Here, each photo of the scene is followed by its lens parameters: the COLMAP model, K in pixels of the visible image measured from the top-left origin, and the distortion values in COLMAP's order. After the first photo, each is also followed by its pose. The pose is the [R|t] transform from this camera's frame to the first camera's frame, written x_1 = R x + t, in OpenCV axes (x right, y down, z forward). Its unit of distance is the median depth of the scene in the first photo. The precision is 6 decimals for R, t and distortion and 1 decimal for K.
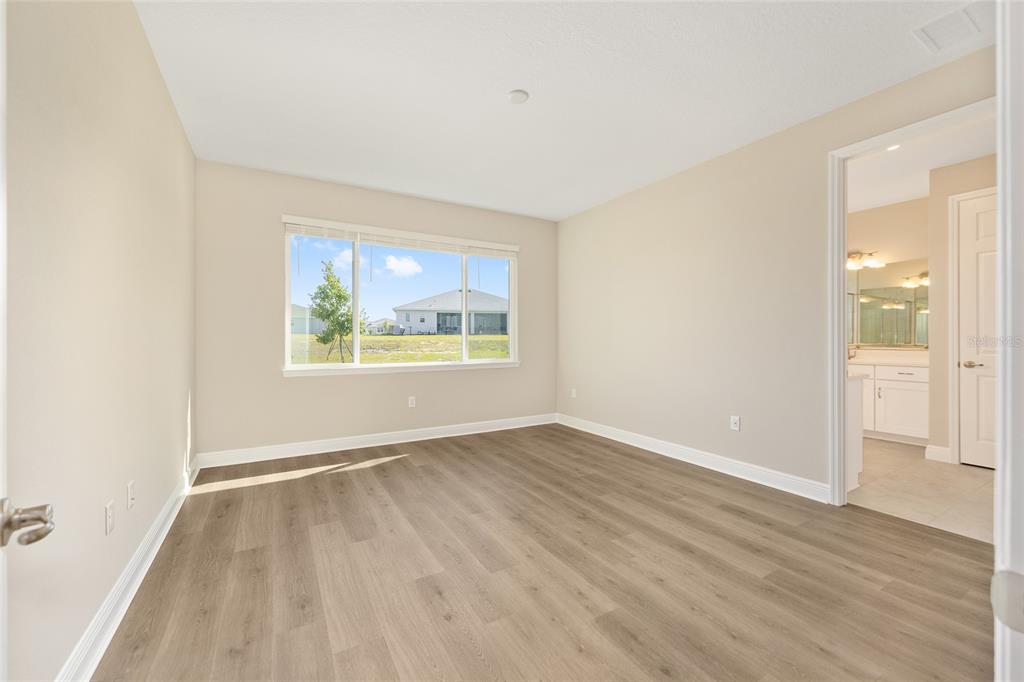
lens RADIAL K [[409.4, 0, 512.7], [0, 409.4, 341.8], [0, 0, 1]] dist [-0.002333, 0.000572]
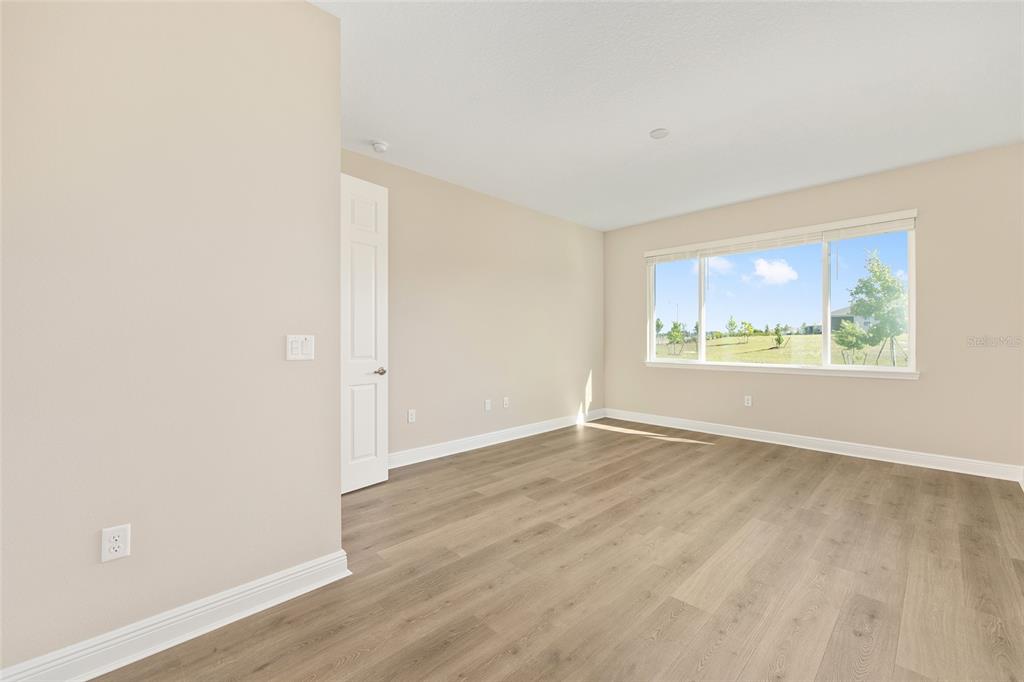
lens RADIAL K [[416.9, 0, 512.0], [0, 416.9, 341.0], [0, 0, 1]] dist [-0.002016, 0.000392]
pose [[0.237727, 0.005391, -0.971317, 0.997282], [-0.007995, 0.999962, 0.003593, -0.003538], [0.971299, 0.006912, 0.237761, 0.287945]]
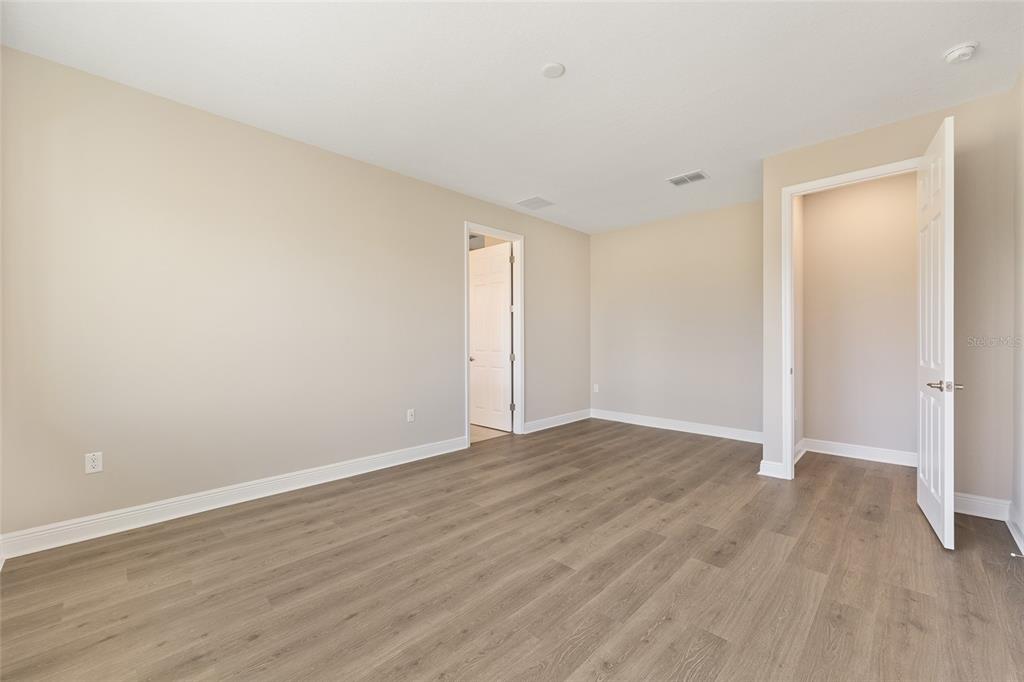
lens RADIAL K [[409.4, 0, 512.7], [0, 409.4, 341.8], [0, 0, 1]] dist [-0.002333, 0.000572]
pose [[-0.264500, -0.001685, 0.964384, -0.768250], [0.009610, 0.999944, 0.004383, -0.011771], [-0.964338, 0.010427, -0.264469, 1.235039]]
